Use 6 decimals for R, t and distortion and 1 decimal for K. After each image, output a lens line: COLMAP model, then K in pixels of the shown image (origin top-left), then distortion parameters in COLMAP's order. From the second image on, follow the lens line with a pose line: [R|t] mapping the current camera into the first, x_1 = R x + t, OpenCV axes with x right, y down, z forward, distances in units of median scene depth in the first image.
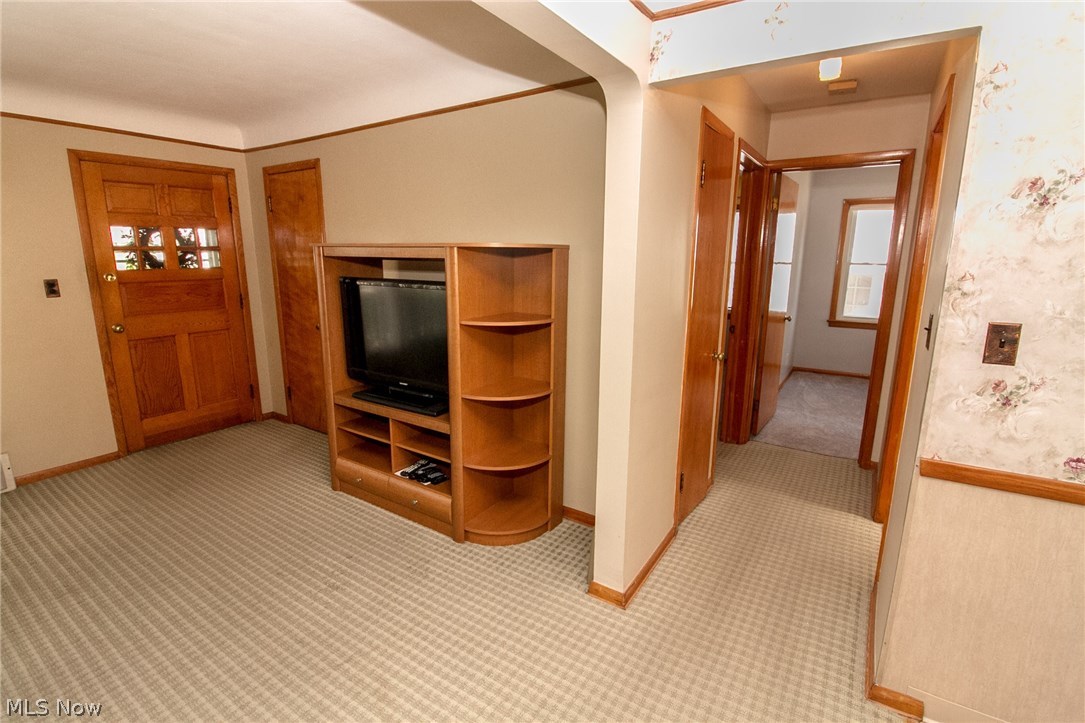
lens RADIAL K [[502.2, 0, 537.0], [0, 502.2, 362.0], [0, 0, 1]] dist [-0.004163, -0.009838]
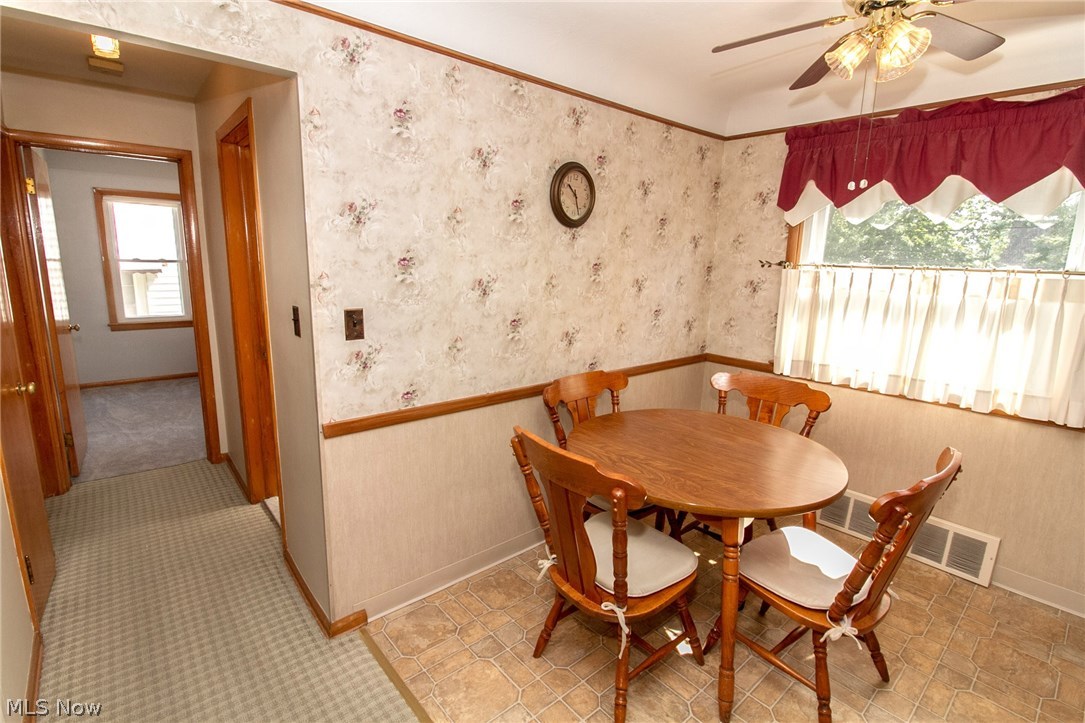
lens RADIAL K [[502.2, 0, 541.7], [0, 502.2, 361.8], [0, 0, 1]] dist [-0.004163, -0.009838]
pose [[0.273978, -0.182831, 0.944198, -0.223088], [0.174133, 0.974968, 0.138261, -0.035713], [-0.945840, 0.126535, 0.298956, 0.117639]]
